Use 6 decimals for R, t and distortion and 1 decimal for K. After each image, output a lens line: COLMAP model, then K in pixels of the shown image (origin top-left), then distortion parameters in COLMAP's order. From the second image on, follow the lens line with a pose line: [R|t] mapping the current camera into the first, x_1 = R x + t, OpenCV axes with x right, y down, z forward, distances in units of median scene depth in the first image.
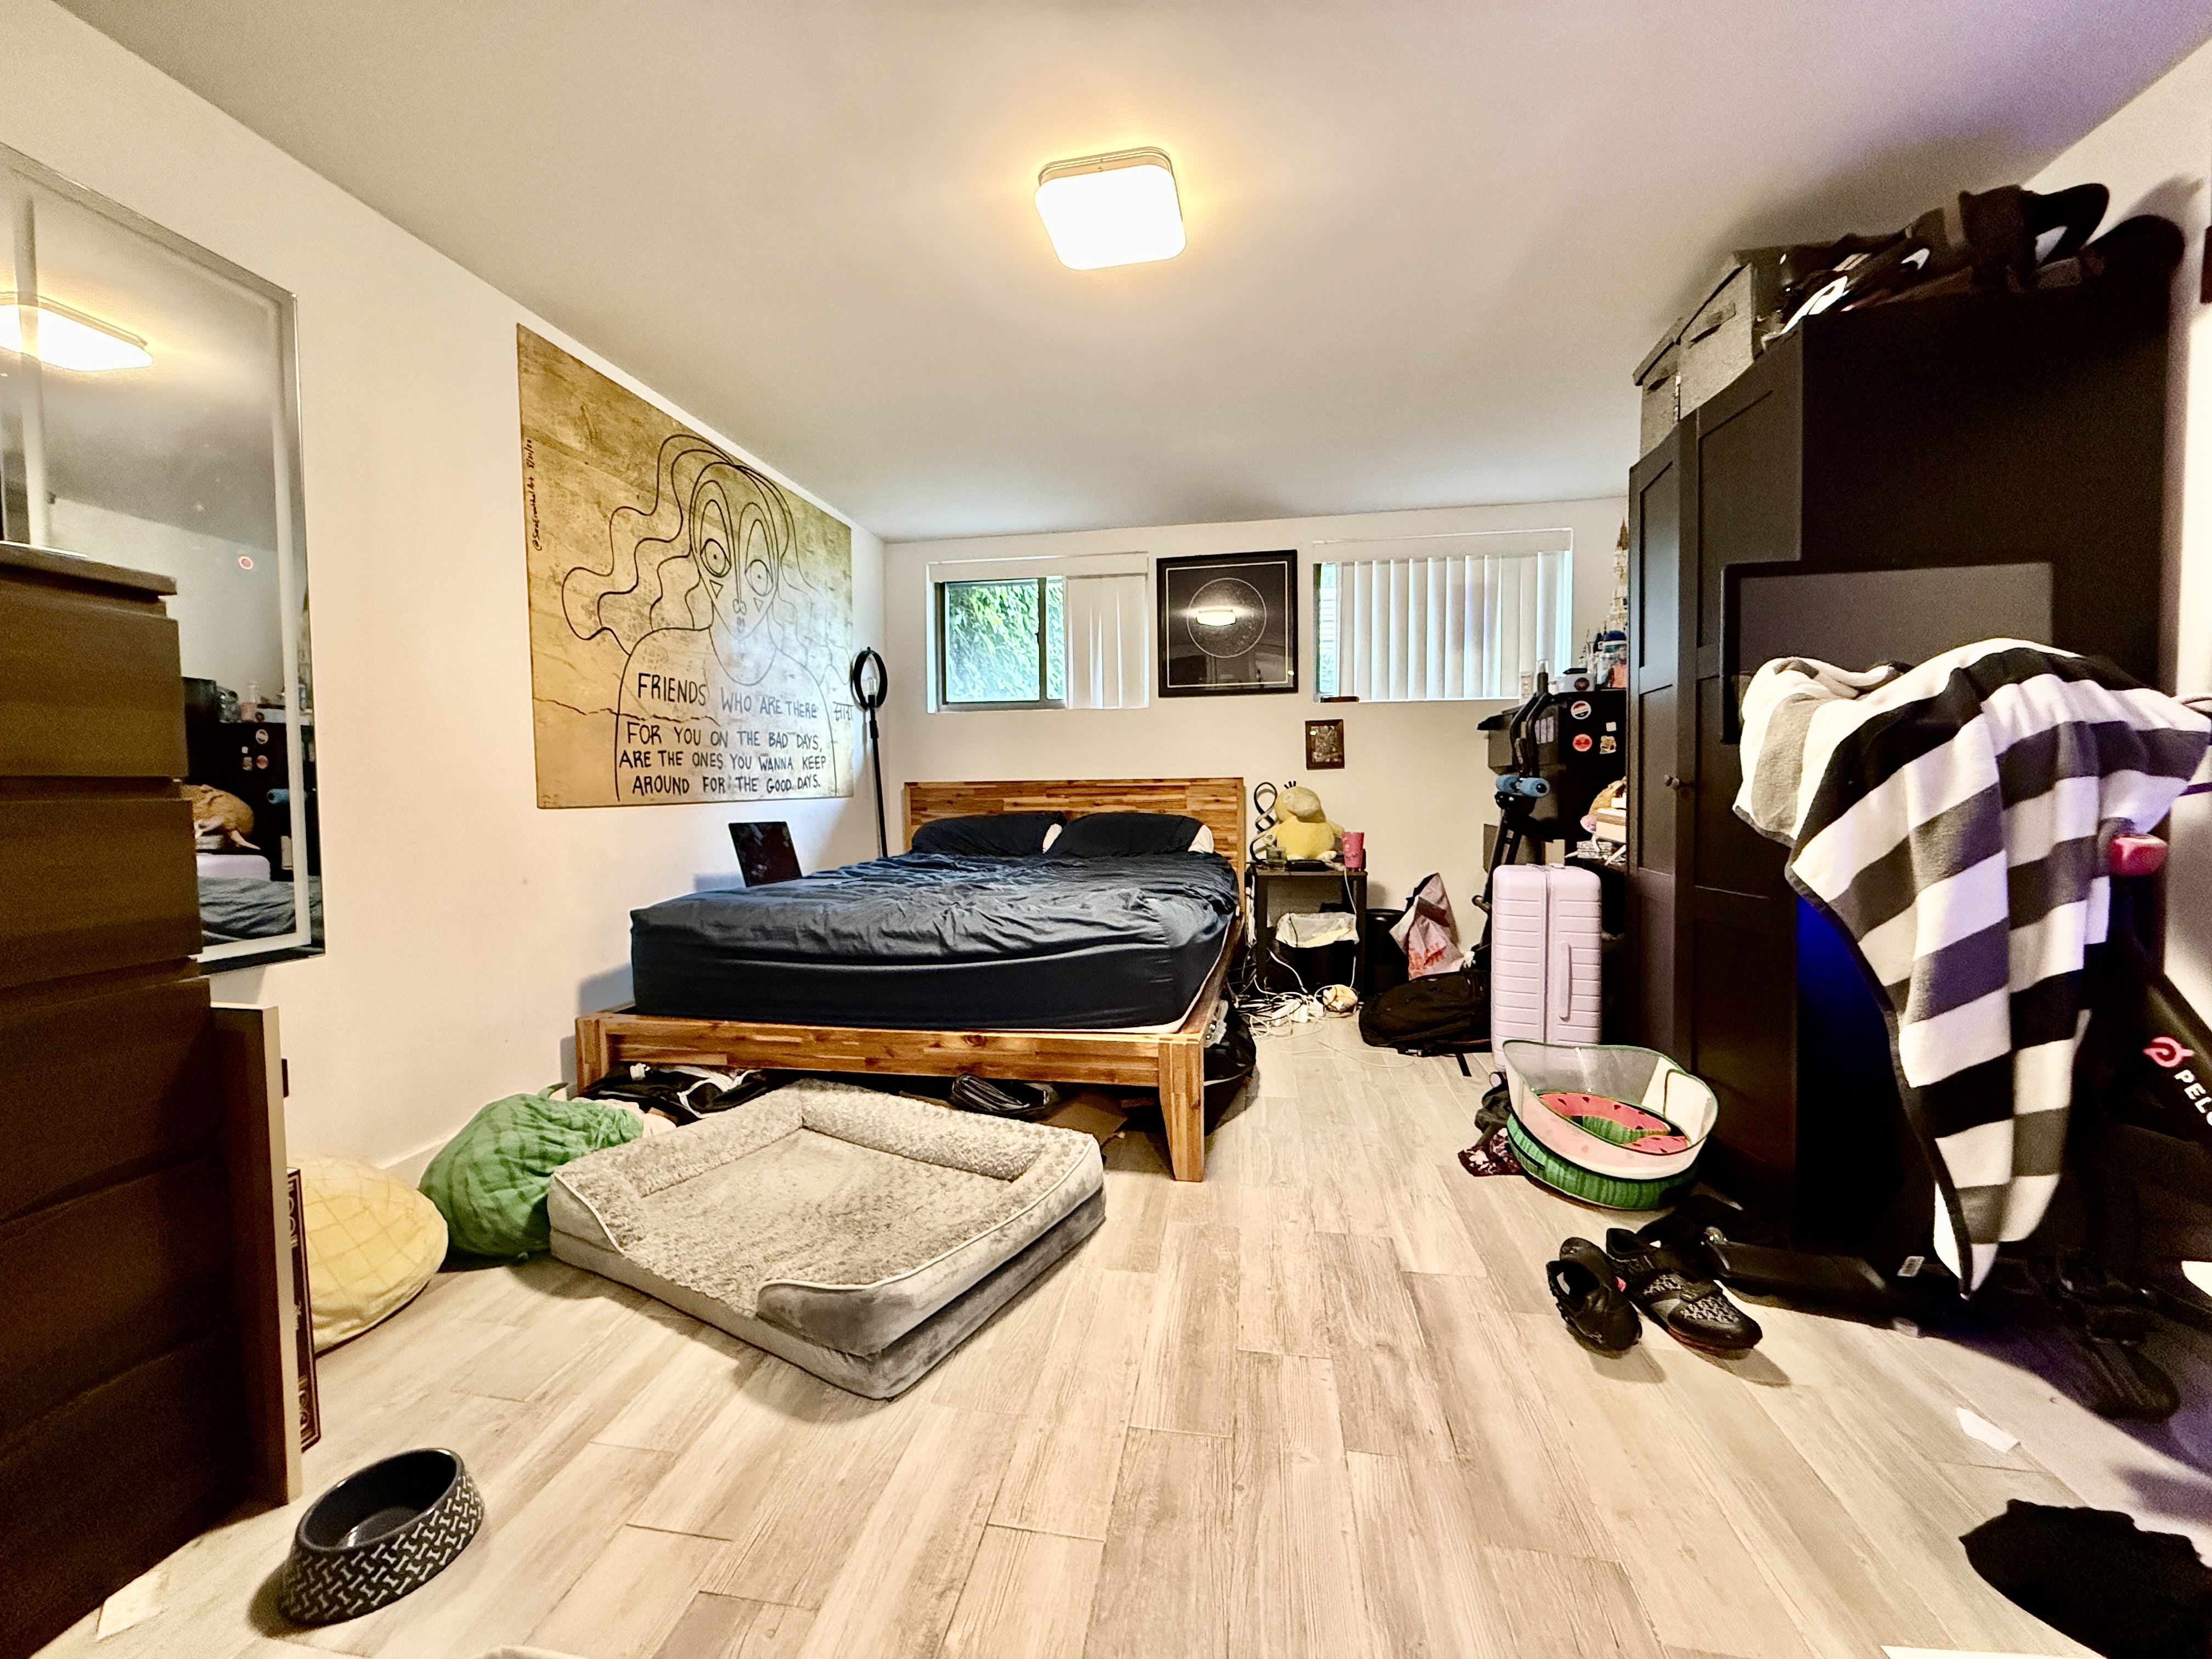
lens RADIAL K [[875.1, 0, 1101.8], [0, 875.1, 818.4], [0, 0, 1]] dist [-0.003354, 0.001067]
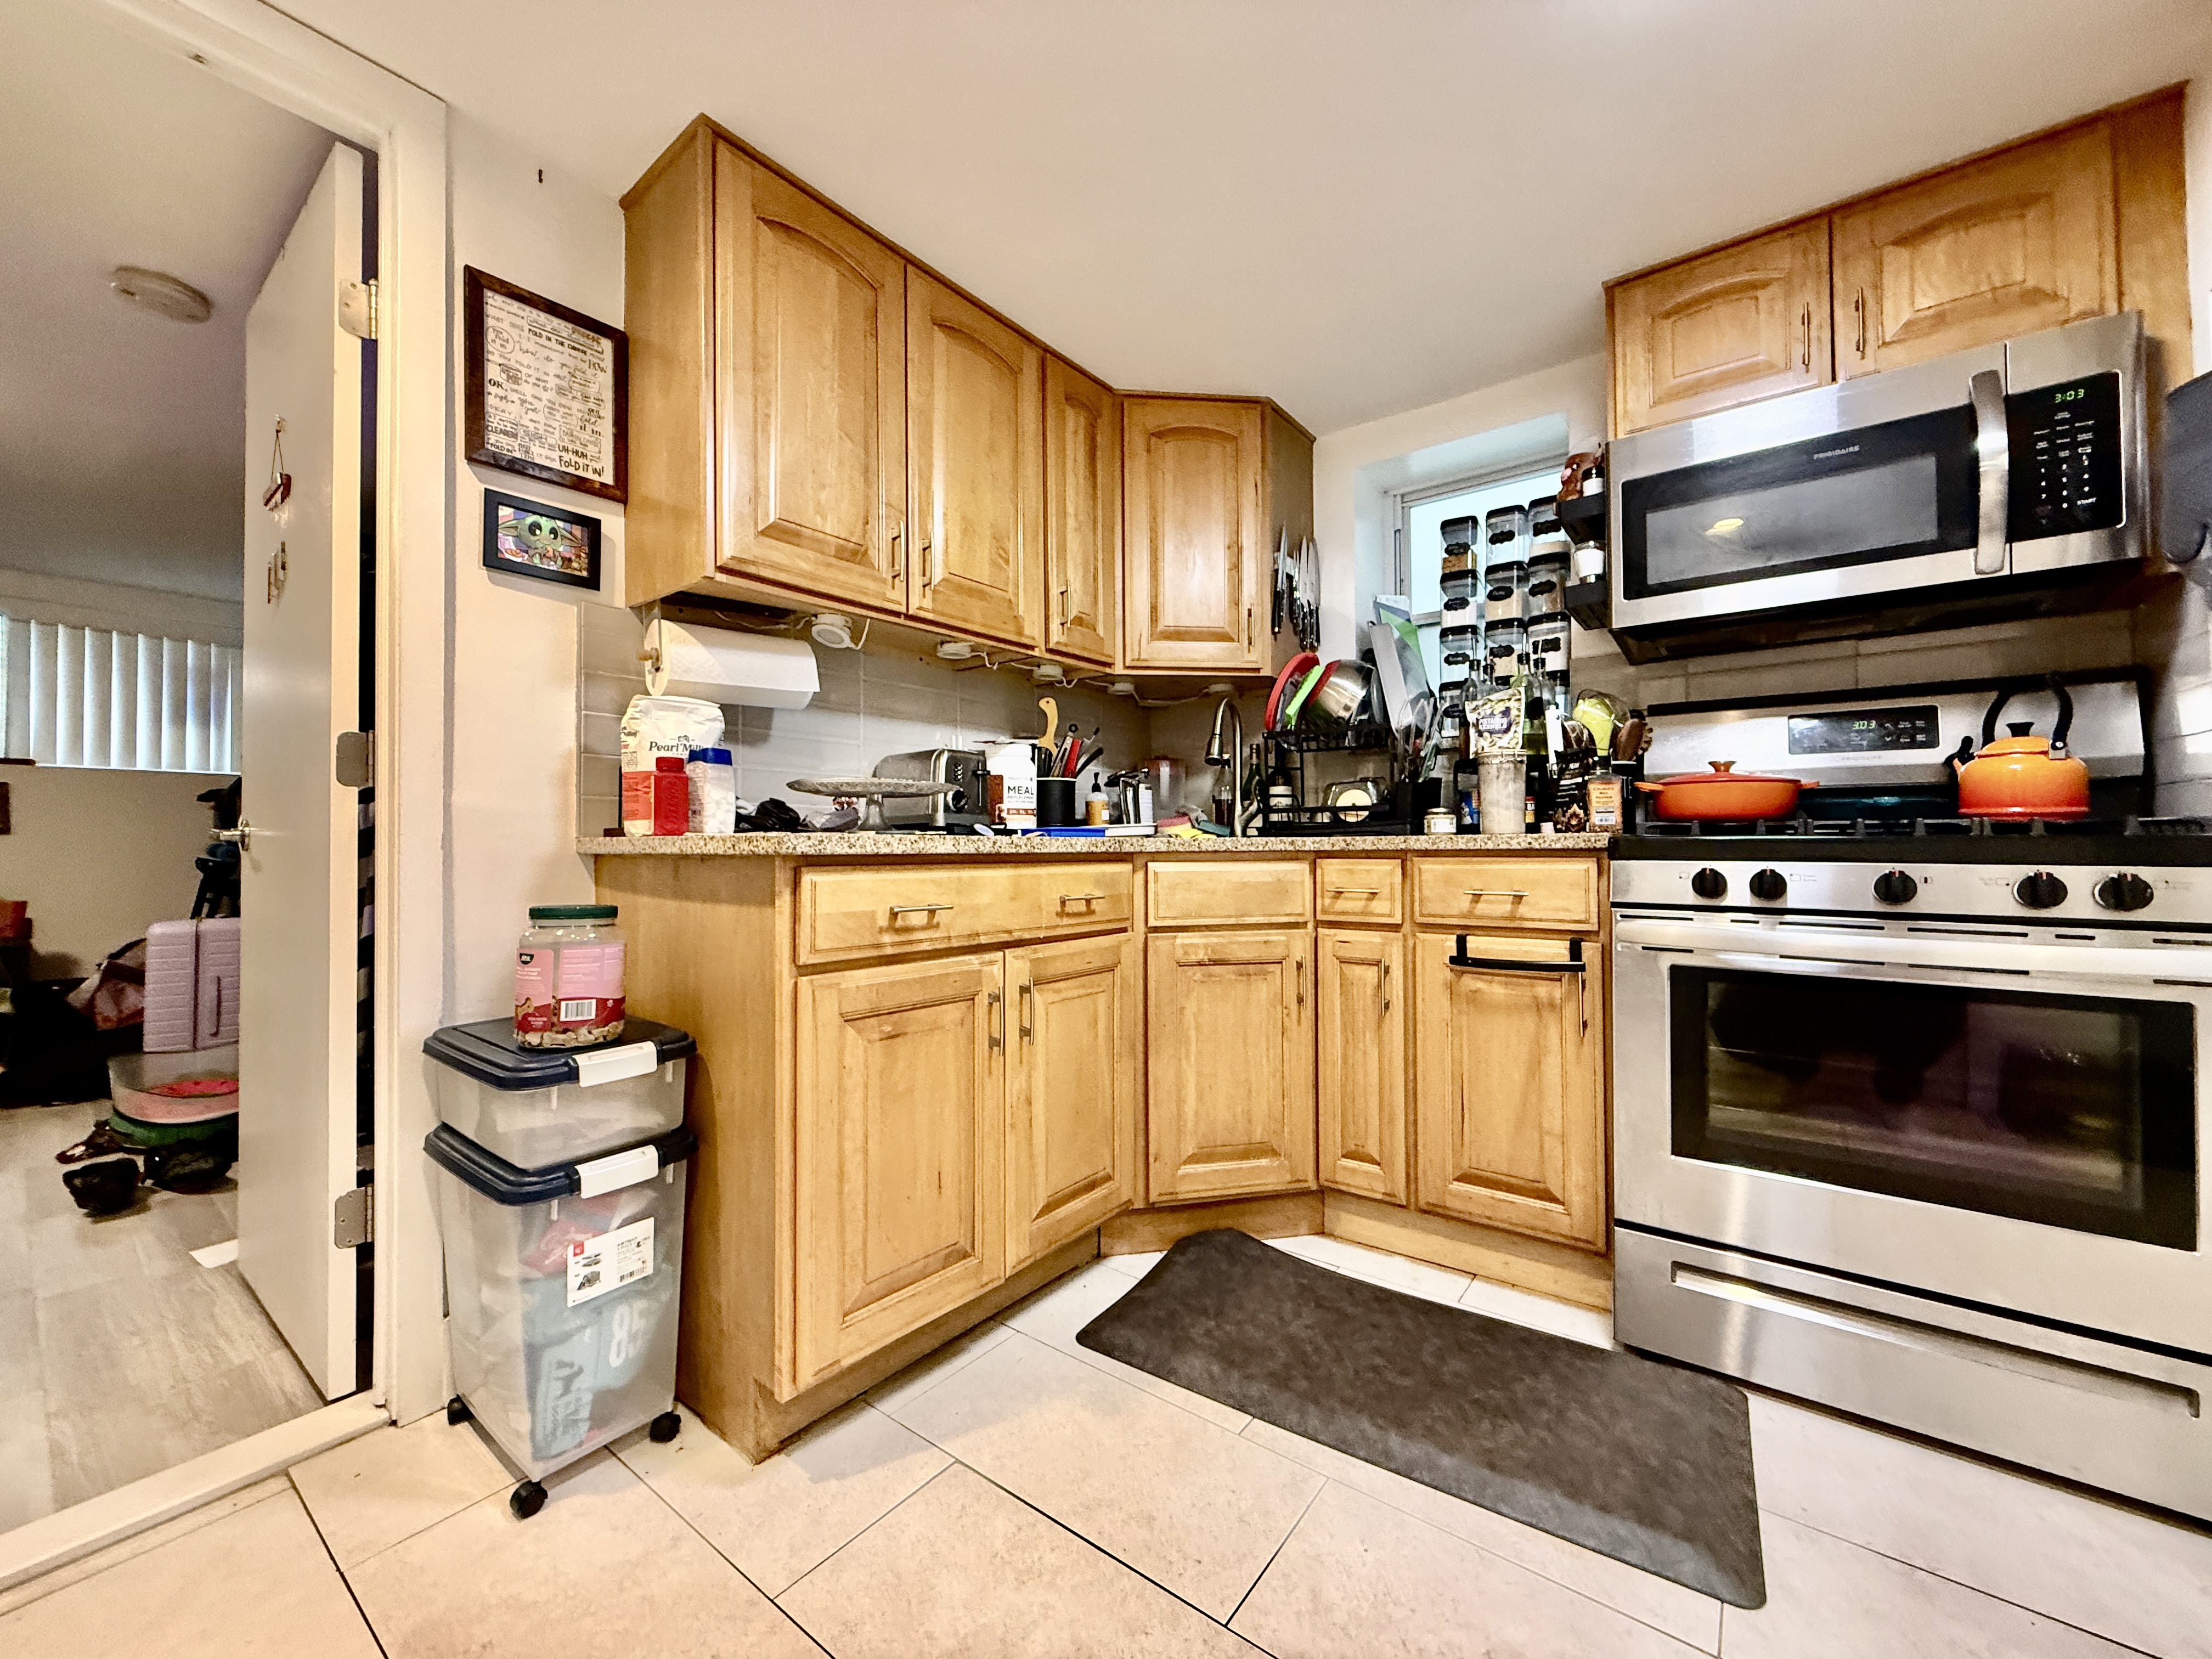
lens RADIAL K [[875.1, 0, 1108.4], [0, 875.1, 826.0], [0, 0, 1]] dist [-0.003354, 0.001067]
pose [[0.478773, 0.022473, 0.877651, 0.019163], [0.037444, 0.998240, -0.045987, 0.021802], [-0.877140, 0.054880, 0.477089, -0.501118]]
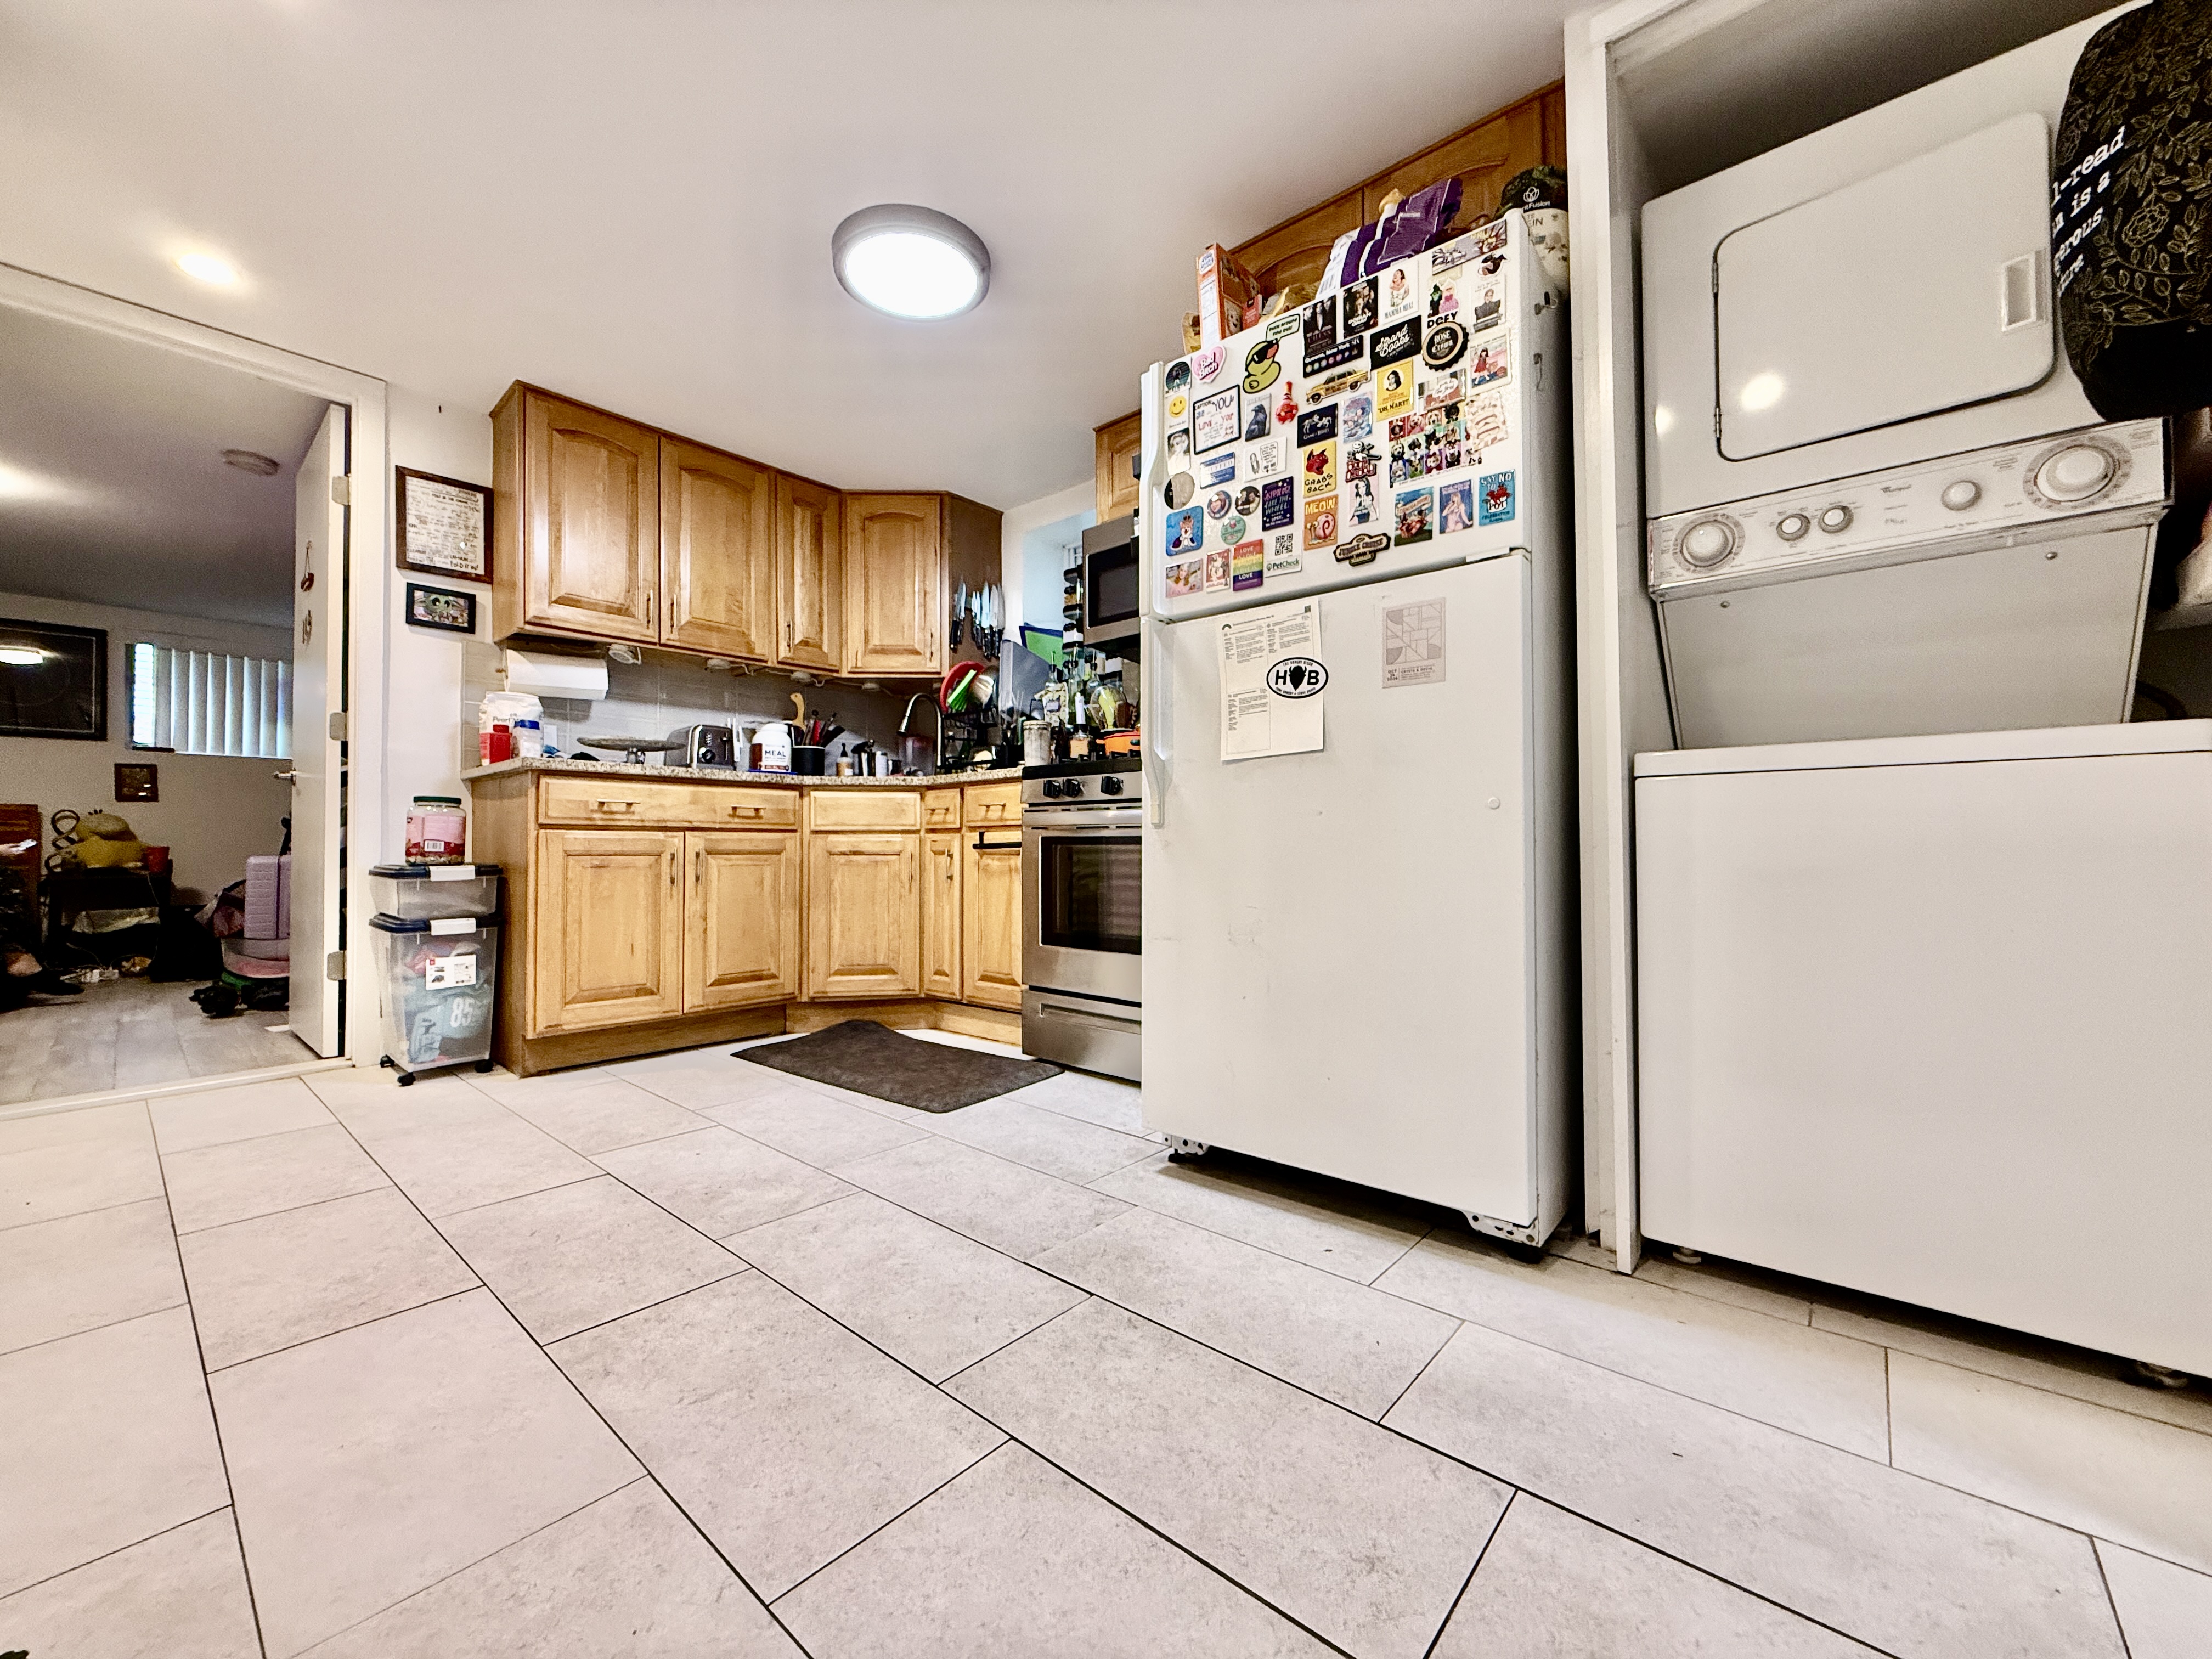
lens RADIAL K [[875.1, 0, 1110.7], [0, 875.1, 826.4], [0, 0, 1]] dist [-0.003354, 0.001067]
pose [[0.532740, 0.026065, 0.845878, -0.073509], [0.036175, 0.997911, -0.053532, 0.106855], [-0.845506, 0.059118, 0.530684, -0.949476]]
